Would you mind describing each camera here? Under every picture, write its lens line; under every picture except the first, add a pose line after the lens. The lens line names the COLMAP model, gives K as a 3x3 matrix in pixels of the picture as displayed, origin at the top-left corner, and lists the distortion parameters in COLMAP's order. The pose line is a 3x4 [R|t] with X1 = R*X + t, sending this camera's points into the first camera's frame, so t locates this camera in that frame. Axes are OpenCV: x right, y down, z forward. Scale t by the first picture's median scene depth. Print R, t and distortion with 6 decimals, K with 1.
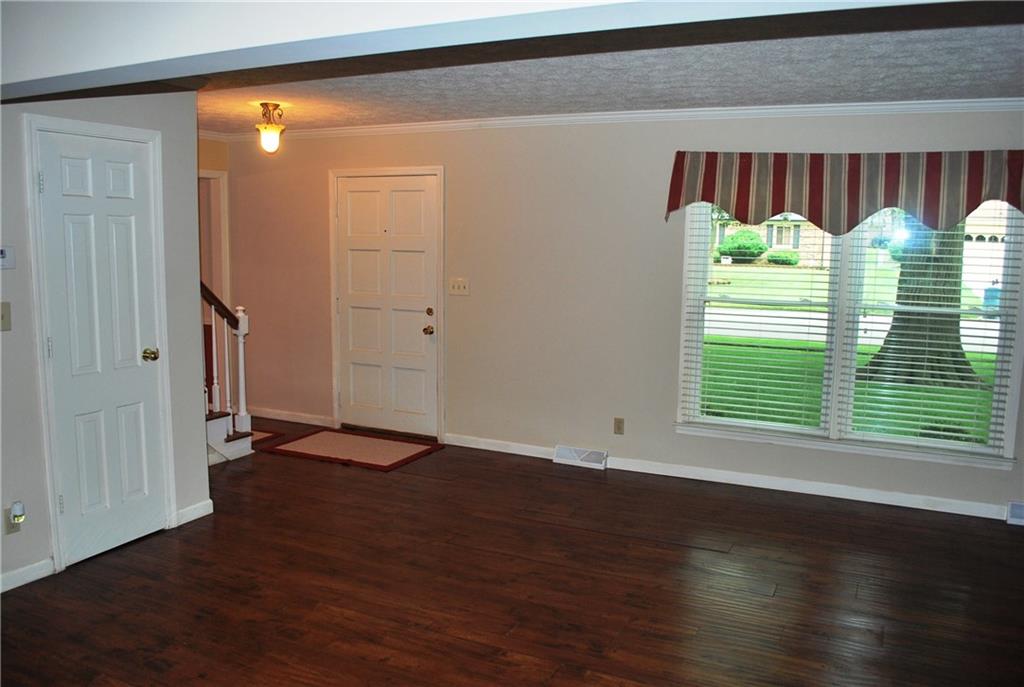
lens RADIAL K [[810.0, 0, 515.5], [0, 810.0, 351.3], [0, 0, 1]] dist [-0.082236, 0.009455]
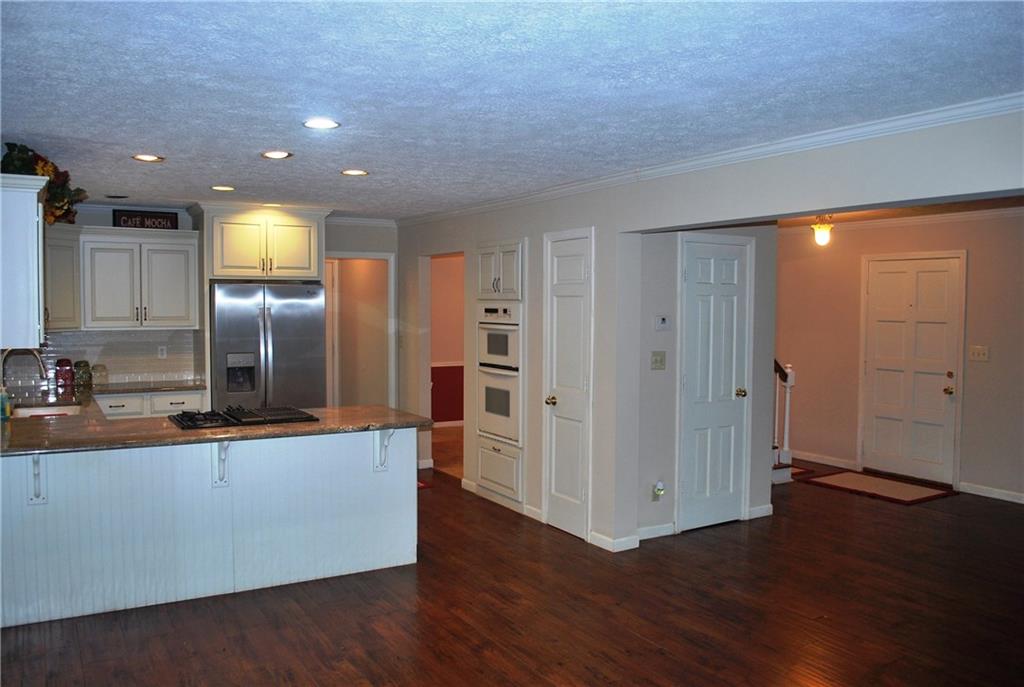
lens RADIAL K [[810.0, 0, 515.5], [0, 810.0, 351.3], [0, 0, 1]] dist [-0.082236, 0.009455]
pose [[0.835723, 0.020568, -0.548766, -0.006076], [-0.069323, 0.995255, -0.068271, 0.041004], [0.544758, 0.095098, 0.833184, -0.306696]]
